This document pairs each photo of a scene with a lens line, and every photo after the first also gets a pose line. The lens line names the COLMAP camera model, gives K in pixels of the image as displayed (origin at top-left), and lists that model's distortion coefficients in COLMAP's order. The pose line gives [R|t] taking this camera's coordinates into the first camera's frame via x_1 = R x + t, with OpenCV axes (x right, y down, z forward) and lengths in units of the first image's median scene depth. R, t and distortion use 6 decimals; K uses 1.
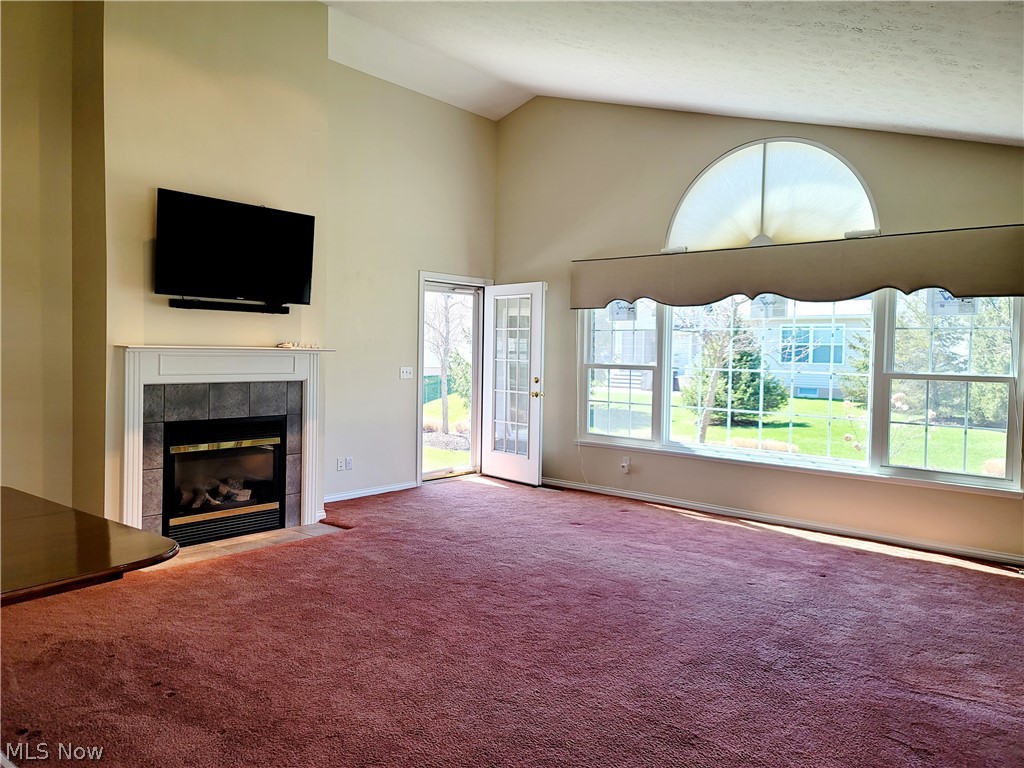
lens RADIAL K [[744.9, 0, 512.0], [0, 744.9, 384.0], [0, 0, 1]] dist [0.088607, -0.085740]
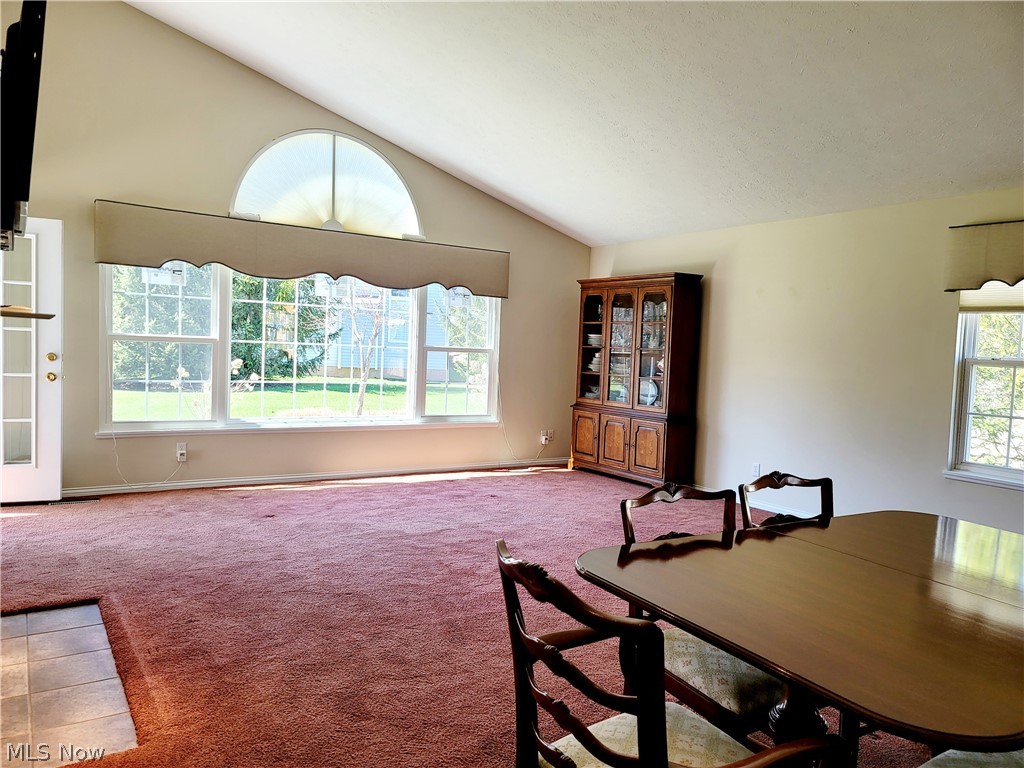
lens RADIAL K [[744.9, 0, 512.0], [0, 744.9, 384.0], [0, 0, 1]] dist [0.088607, -0.085740]
pose [[0.273993, -0.066877, 0.959404, -0.645534], [-0.002084, 0.997536, 0.070130, -0.036730], [-0.961730, -0.021215, 0.273178, 0.439600]]
